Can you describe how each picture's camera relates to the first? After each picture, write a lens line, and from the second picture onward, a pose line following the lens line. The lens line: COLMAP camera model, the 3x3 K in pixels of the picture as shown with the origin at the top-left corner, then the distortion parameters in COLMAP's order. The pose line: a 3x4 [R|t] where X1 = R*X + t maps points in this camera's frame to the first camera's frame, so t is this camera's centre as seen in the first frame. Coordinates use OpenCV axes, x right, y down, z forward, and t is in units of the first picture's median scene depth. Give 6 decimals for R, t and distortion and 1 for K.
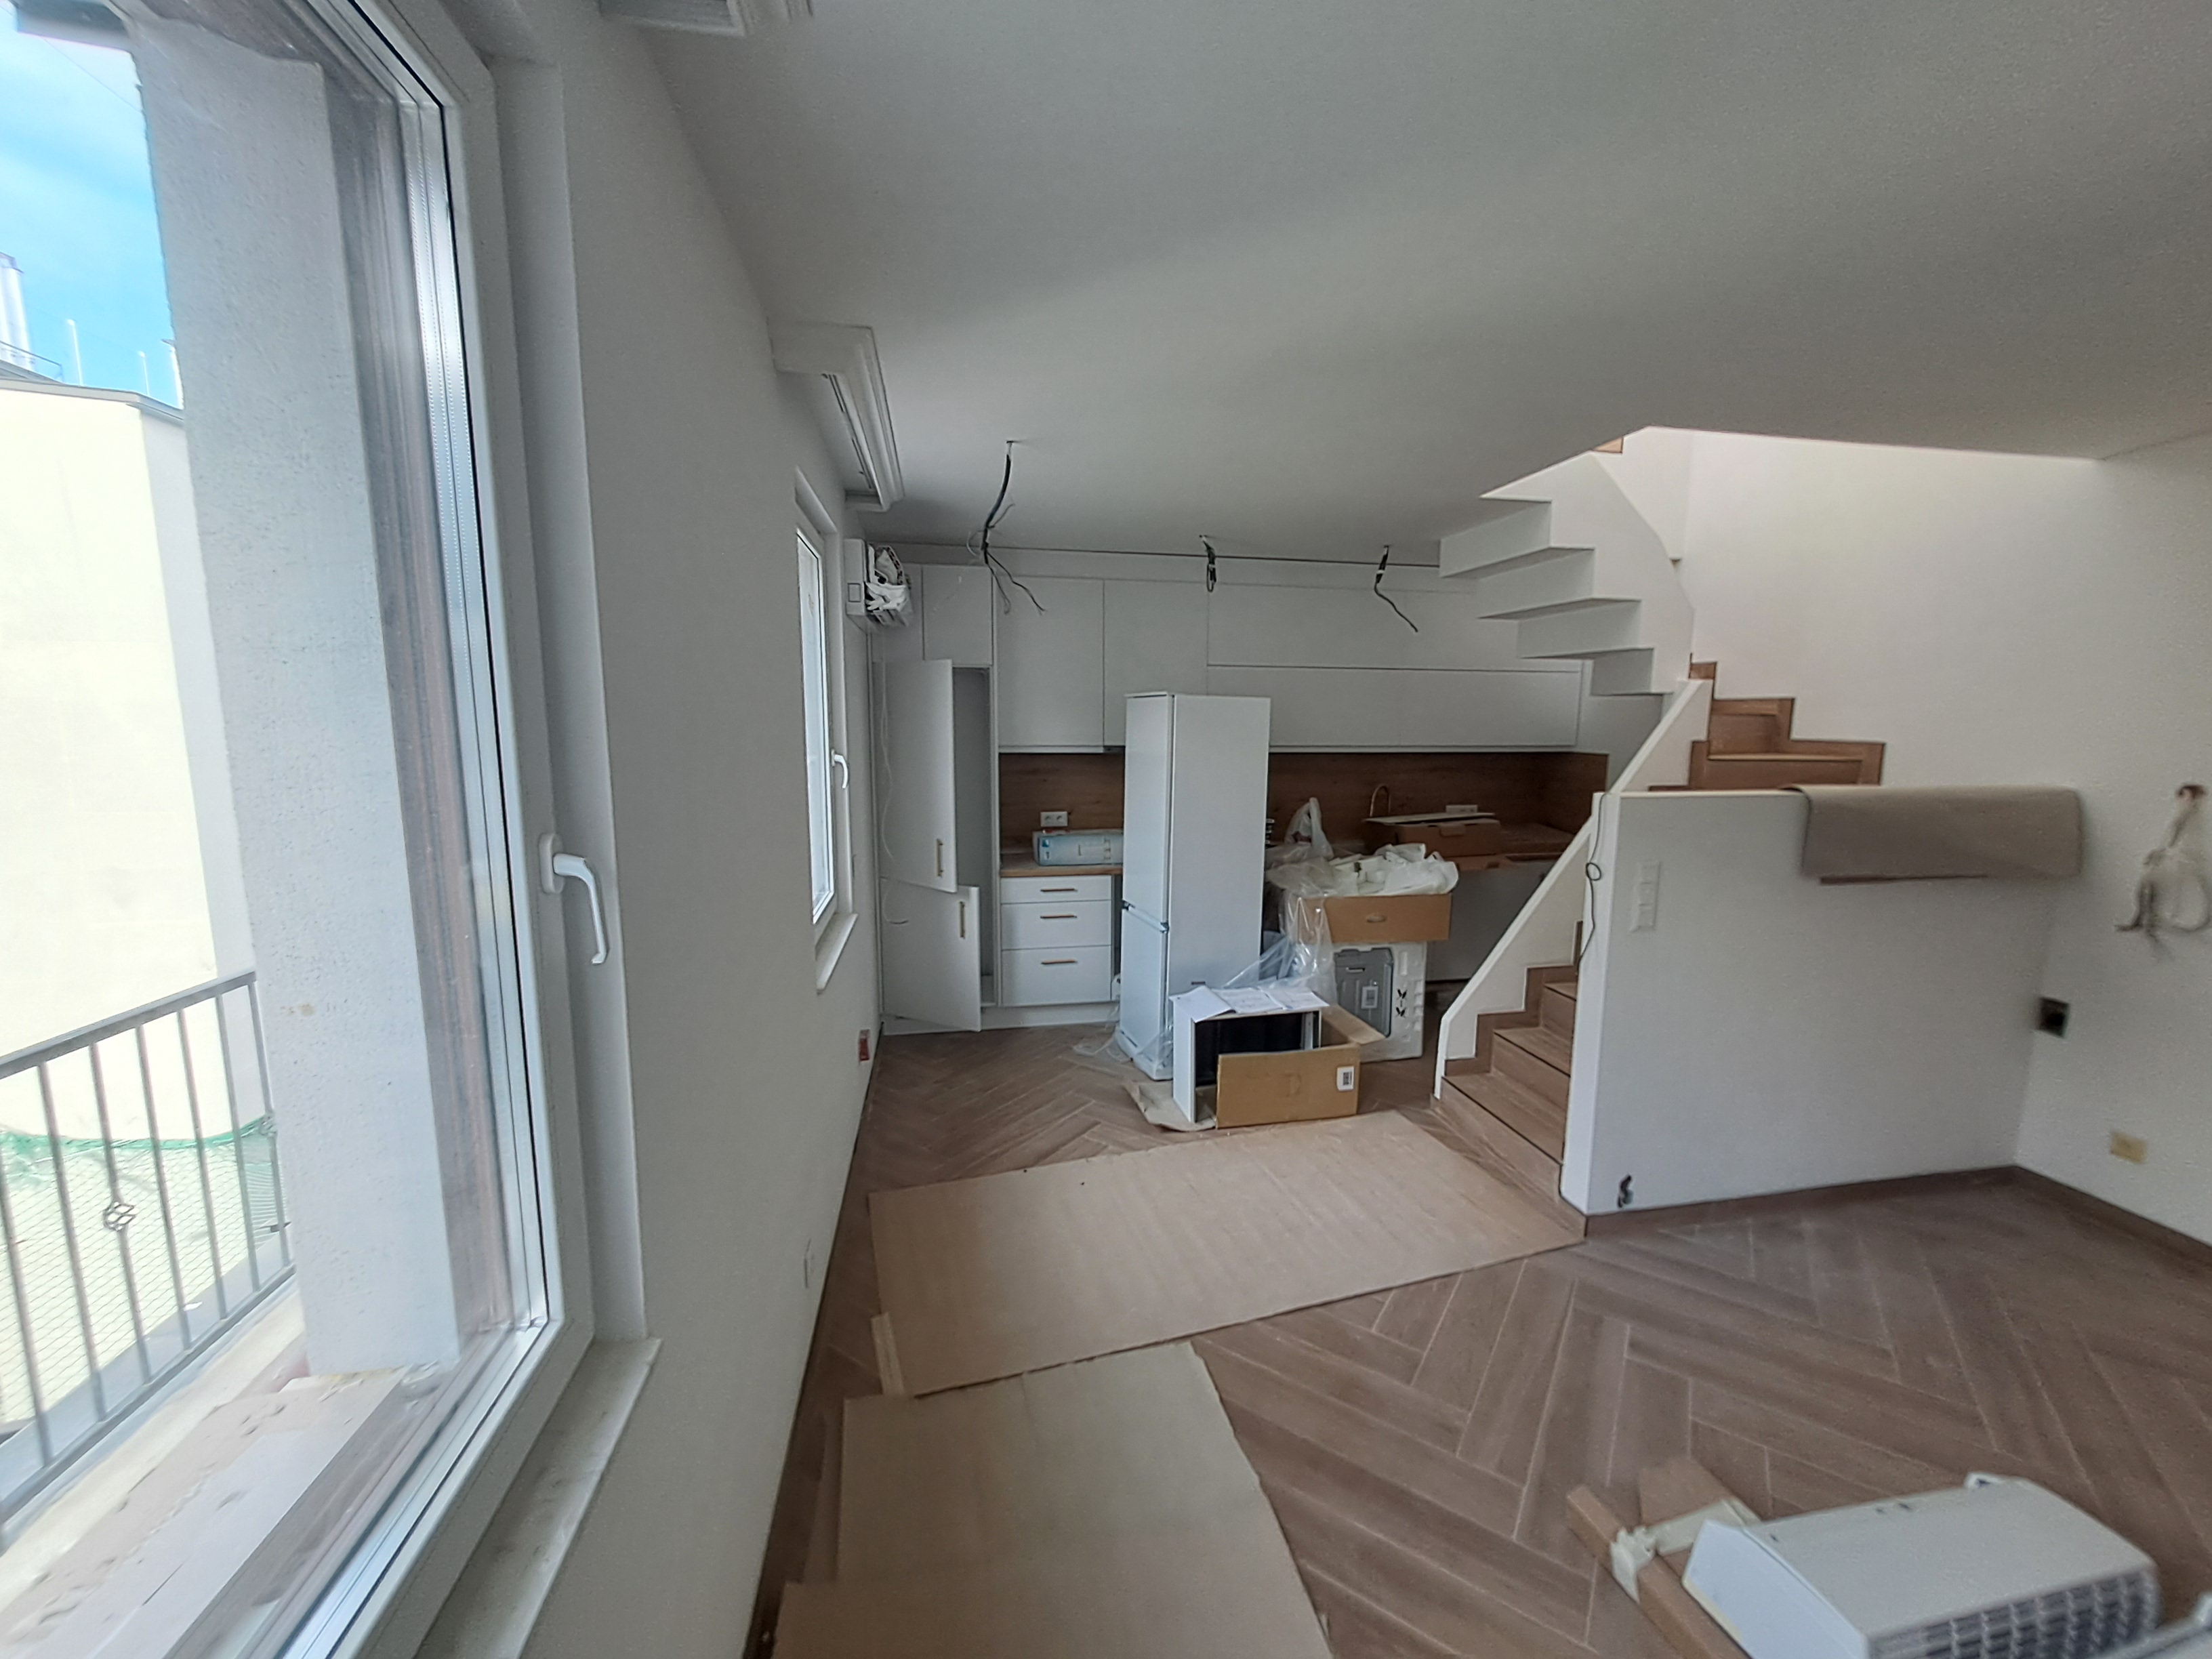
lens RADIAL K [[866.1, 0, 1105.8], [0, 866.1, 831.4], [0, 0, 1]] dist [0.000382, 0.000022]
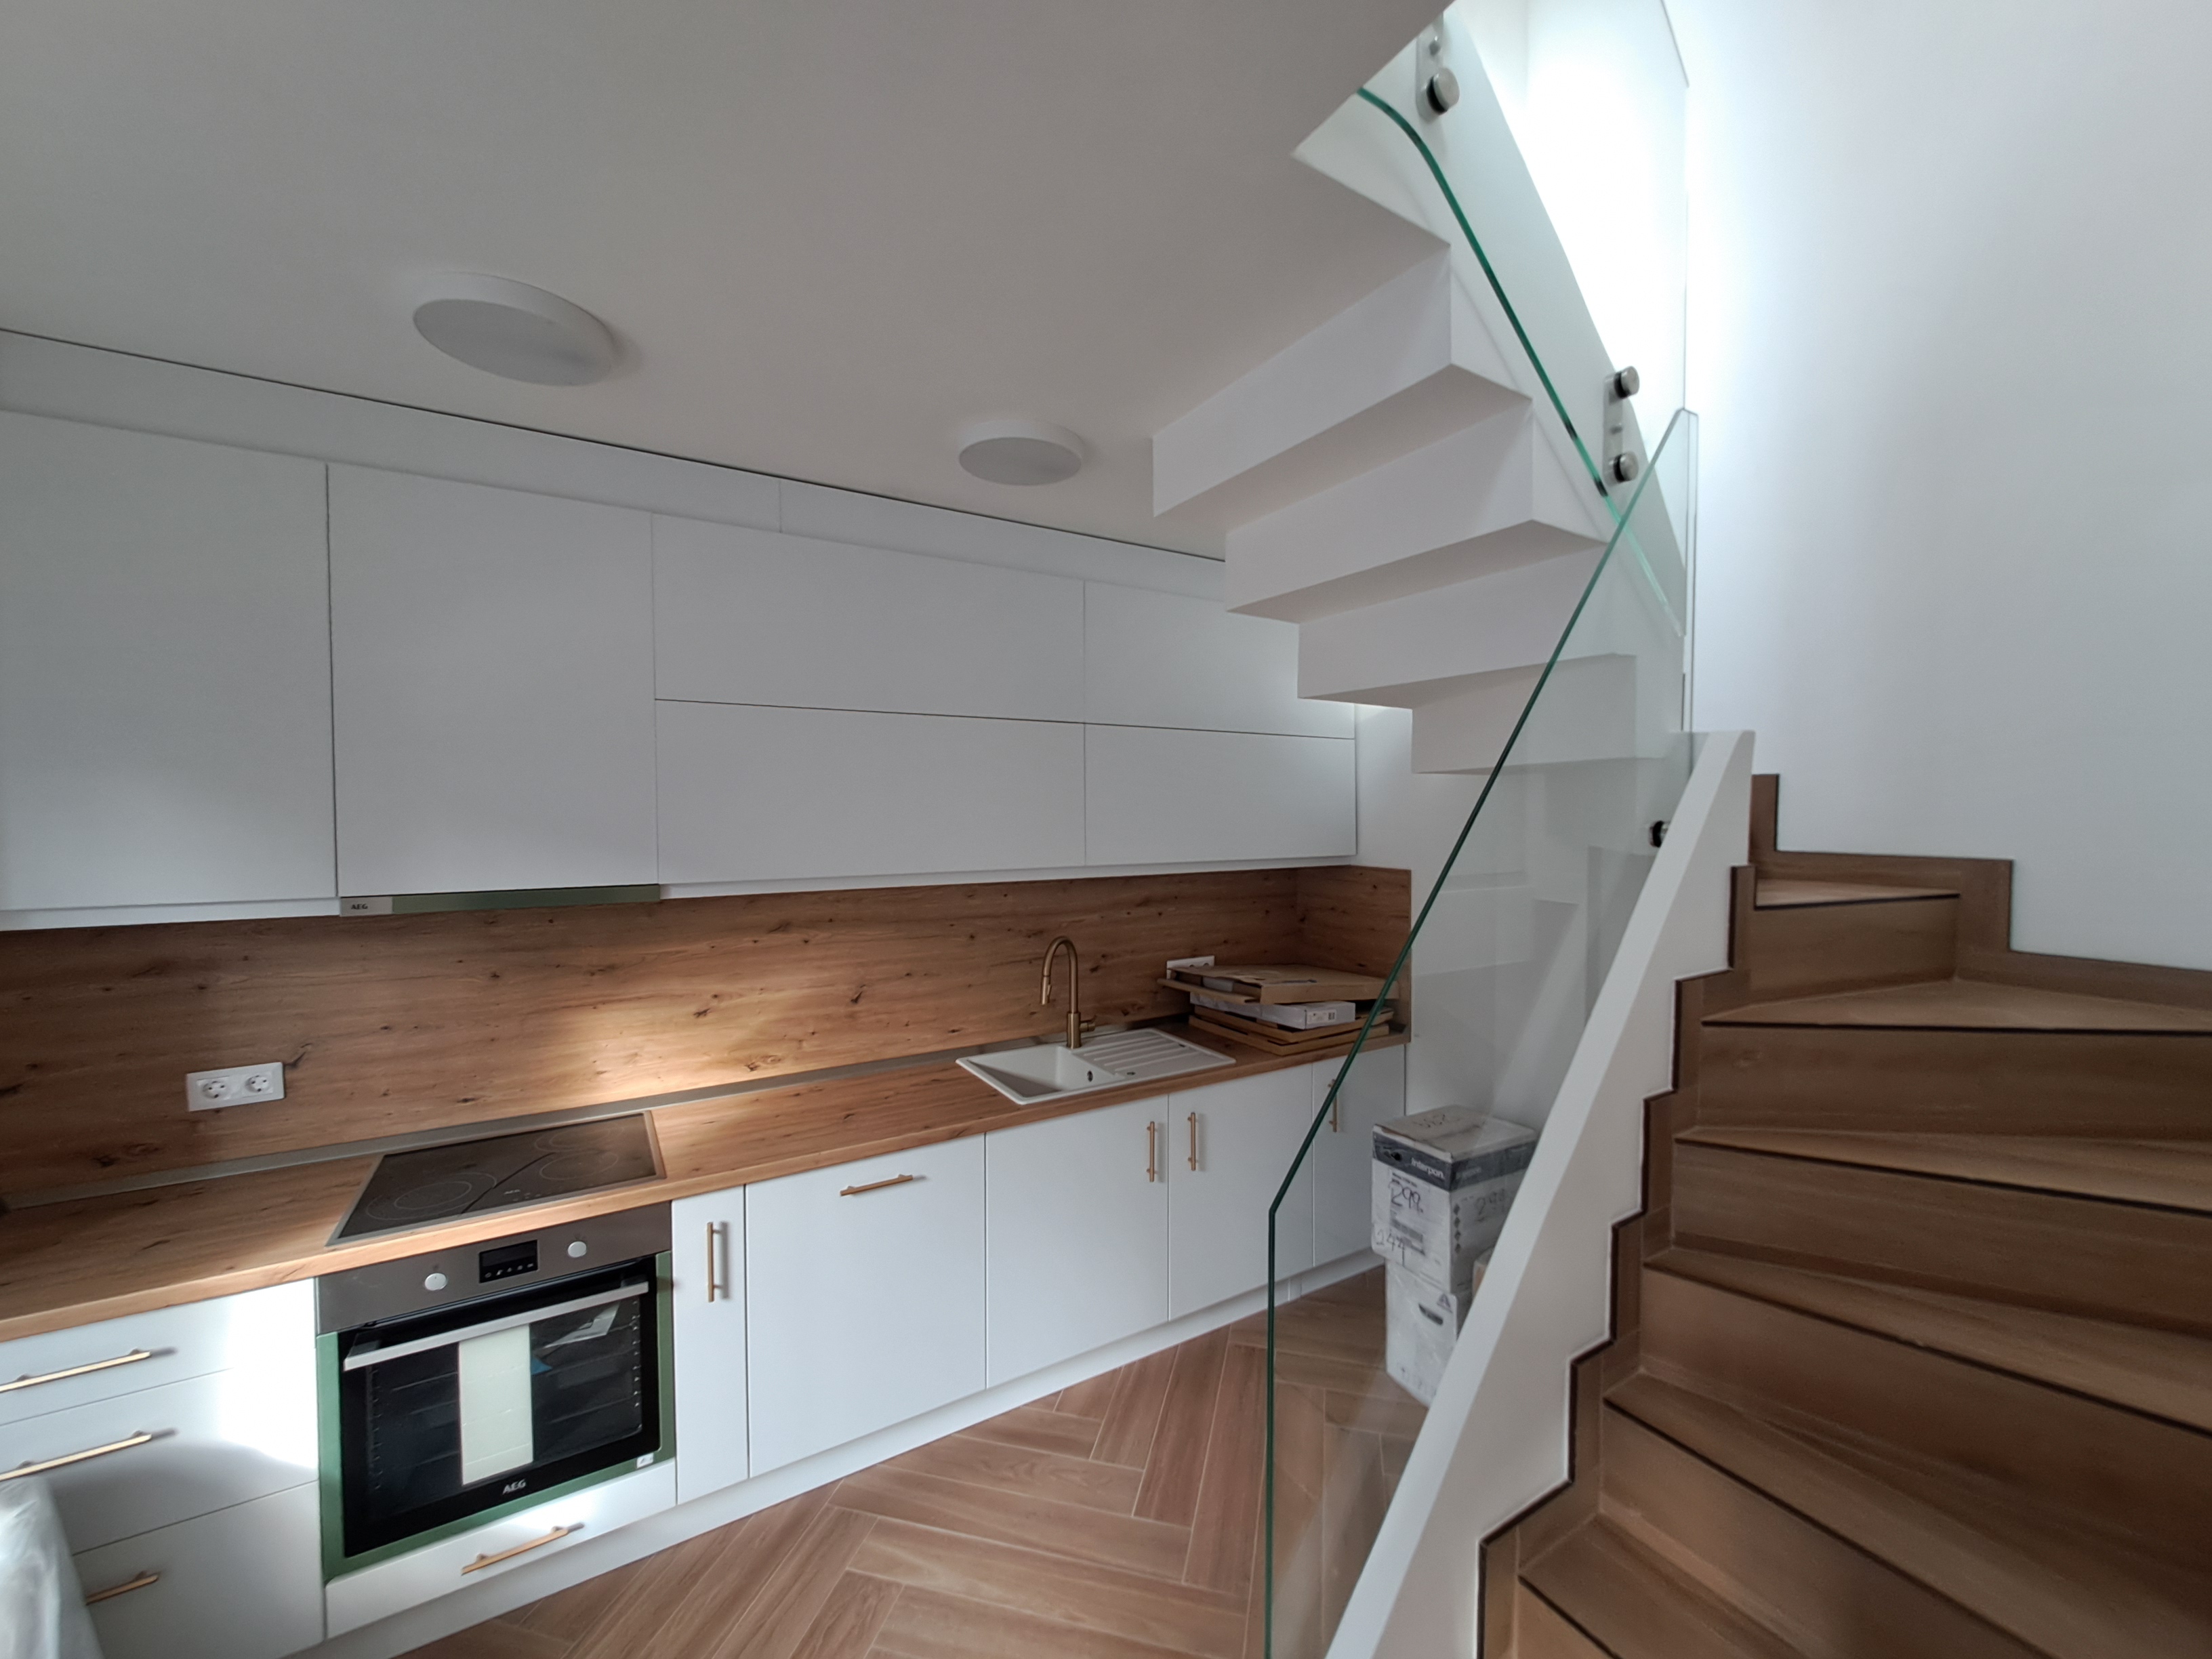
lens RADIAL K [[866.1, 0, 1109.1], [0, 866.1, 829.8], [0, 0, 1]] dist [0.000382, 0.000022]
pose [[0.935780, -0.018299, 0.352109, 0.169102], [0.052178, 0.994844, -0.086970, -0.074833], [-0.348701, 0.099757, 0.931910, 0.509448]]
